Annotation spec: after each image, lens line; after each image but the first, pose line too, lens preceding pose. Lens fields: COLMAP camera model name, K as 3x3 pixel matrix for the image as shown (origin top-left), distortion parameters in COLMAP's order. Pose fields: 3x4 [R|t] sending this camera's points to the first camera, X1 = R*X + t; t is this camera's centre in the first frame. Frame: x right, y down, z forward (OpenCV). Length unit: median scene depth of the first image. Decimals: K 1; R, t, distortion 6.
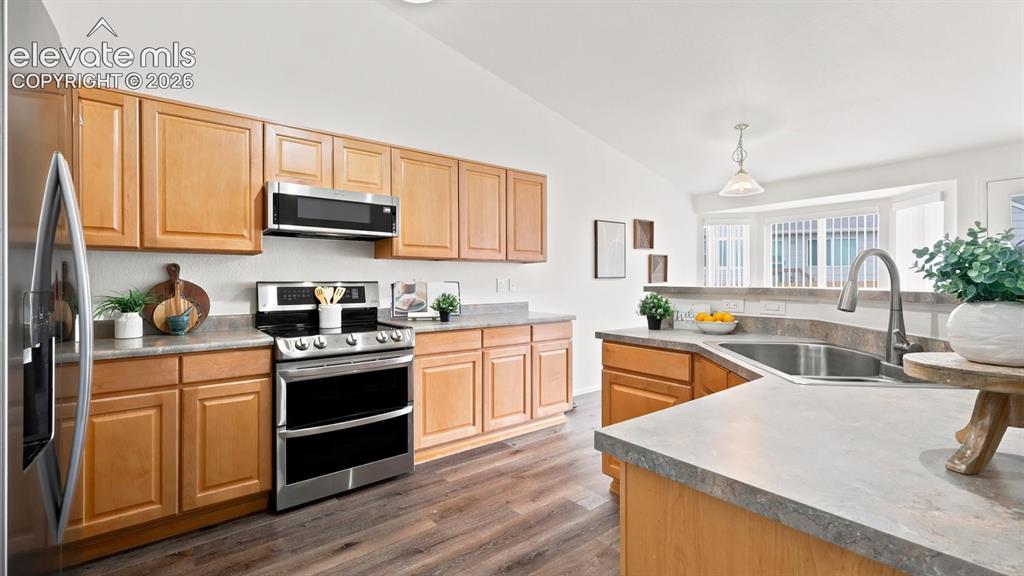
lens RADIAL K [[440.3, 0, 512.4], [0, 440.3, 283.8], [0, 0, 1]] dist [0.010022, -0.000470]
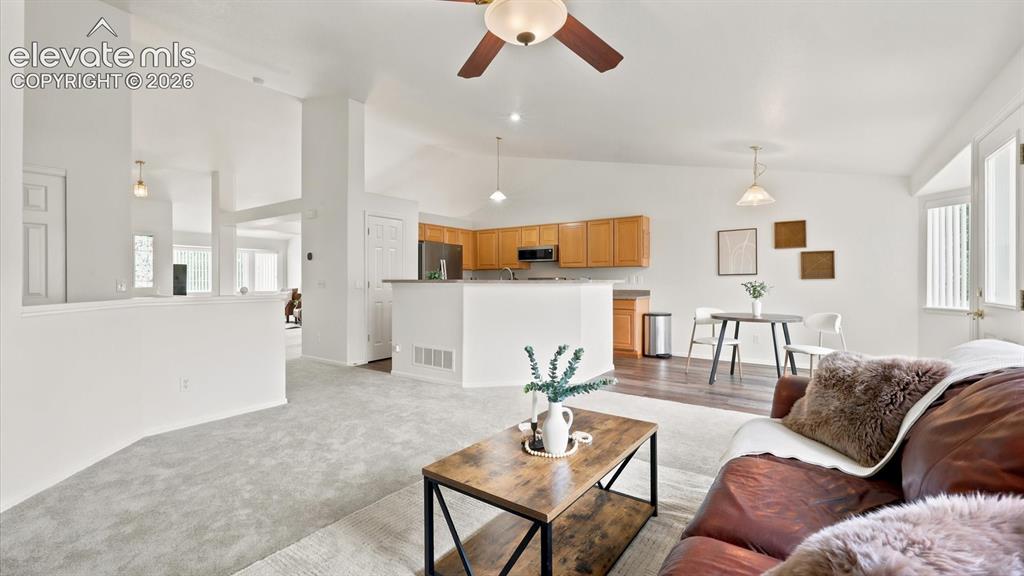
lens RADIAL K [[440.3, 0, 505.3], [0, 440.3, 280.3], [0, 0, 1]] dist [0.010022, -0.000470]
pose [[0.261343, 0.004018, -0.965238, 1.995487], [-0.004406, 0.999986, 0.002970, 0.002197], [0.965236, 0.003476, 0.261357, 0.054646]]
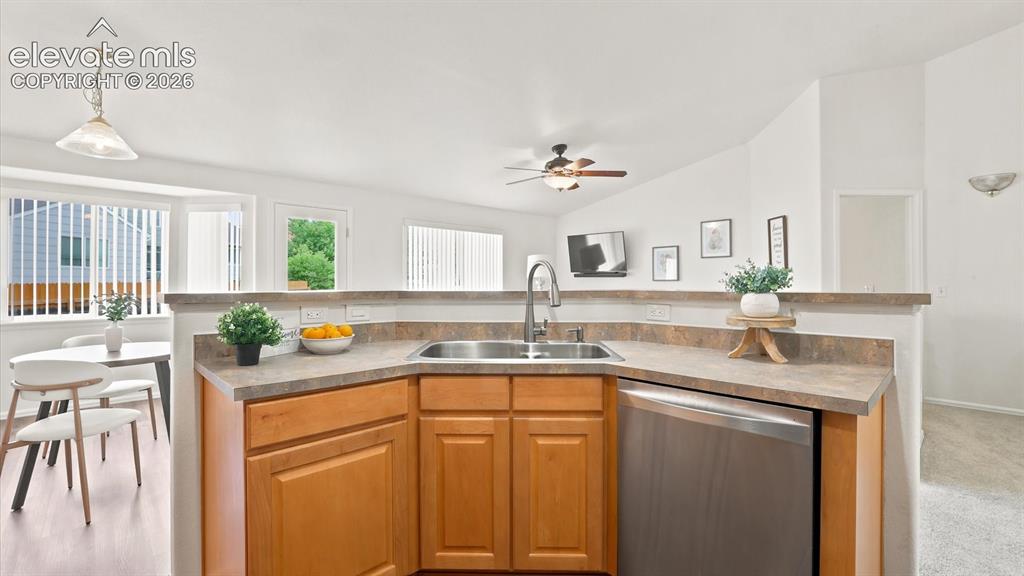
lens RADIAL K [[440.3, 0, 516.6], [0, 440.3, 281.1], [0, 0, 1]] dist [0.010022, -0.000470]
pose [[-0.072331, 0.009330, 0.997337, -0.260193], [0.004278, 0.999950, -0.009044, -0.002942], [-0.997372, 0.003612, -0.072367, 0.579879]]
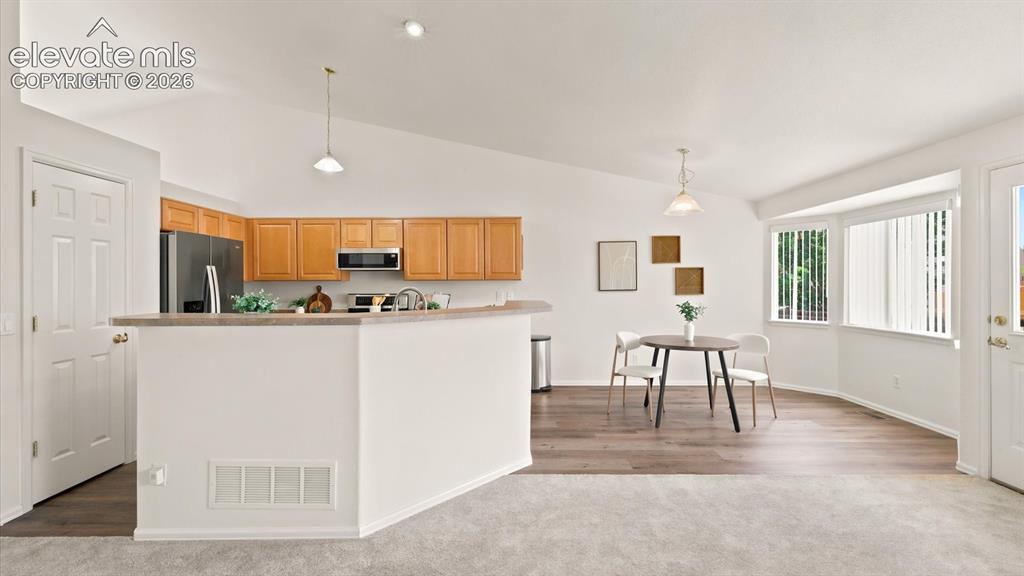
lens RADIAL K [[440.3, 0, 512.5], [0, 440.3, 284.4], [0, 0, 1]] dist [0.010022, -0.000470]
pose [[0.774235, 0.005052, -0.632877, 1.165975], [-0.003485, 0.999987, 0.003720, -0.051935], [0.632888, -0.000675, 0.774243, -0.101469]]
